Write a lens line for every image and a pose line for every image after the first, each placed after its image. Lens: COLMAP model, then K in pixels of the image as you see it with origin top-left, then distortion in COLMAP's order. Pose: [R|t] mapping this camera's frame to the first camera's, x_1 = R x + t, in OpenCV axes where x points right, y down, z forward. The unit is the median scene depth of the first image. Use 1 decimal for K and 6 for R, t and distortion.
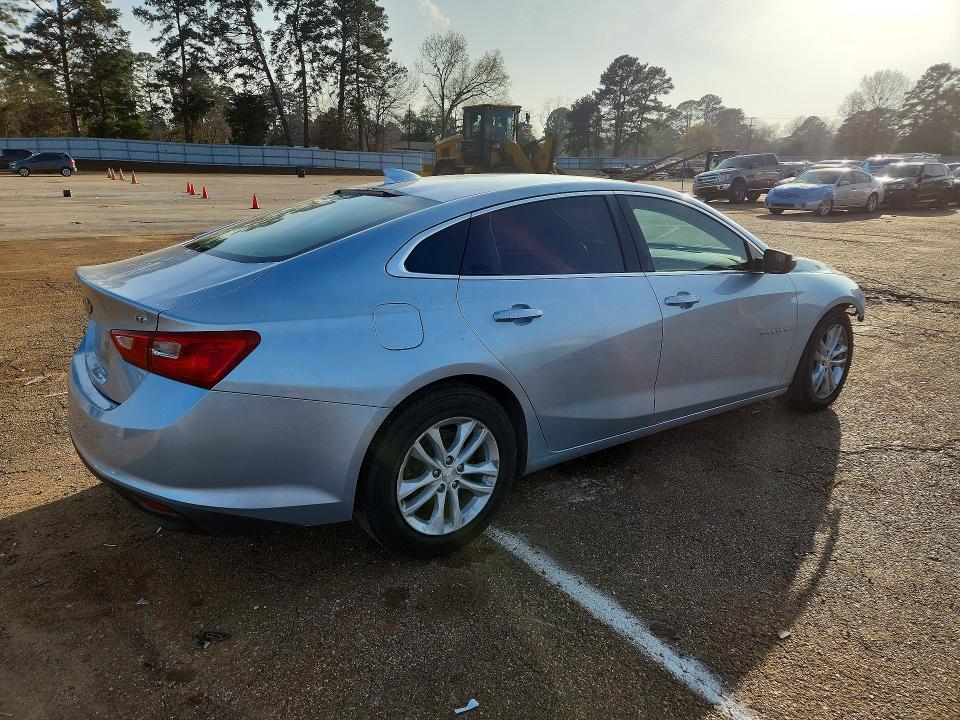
lens RADIAL K [[698.0, 0, 476.9], [0, 698.0, 358.9], [0, 0, 1]] dist [0.100870, -0.098410]
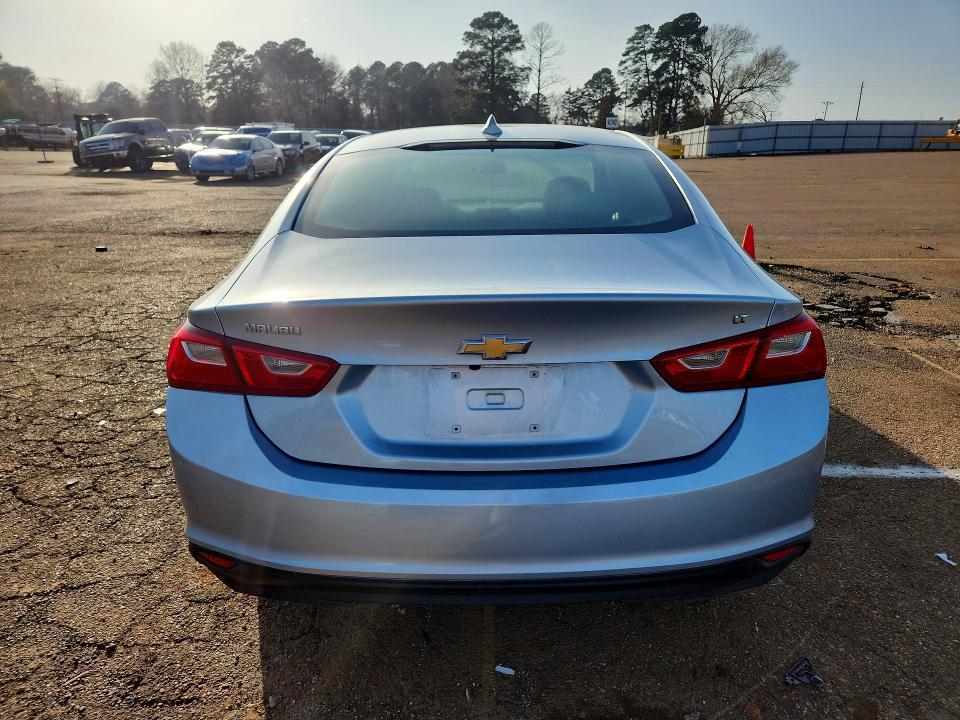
lens RADIAL K [[698.0, 0, 476.9], [0, 698.0, 358.9], [0, 0, 1]] dist [0.100870, -0.098410]
pose [[0.551514, -0.252730, 0.794959, -0.211285], [0.224721, 0.962781, 0.150181, -0.030182], [-0.803326, 0.095817, 0.587780, 0.144633]]
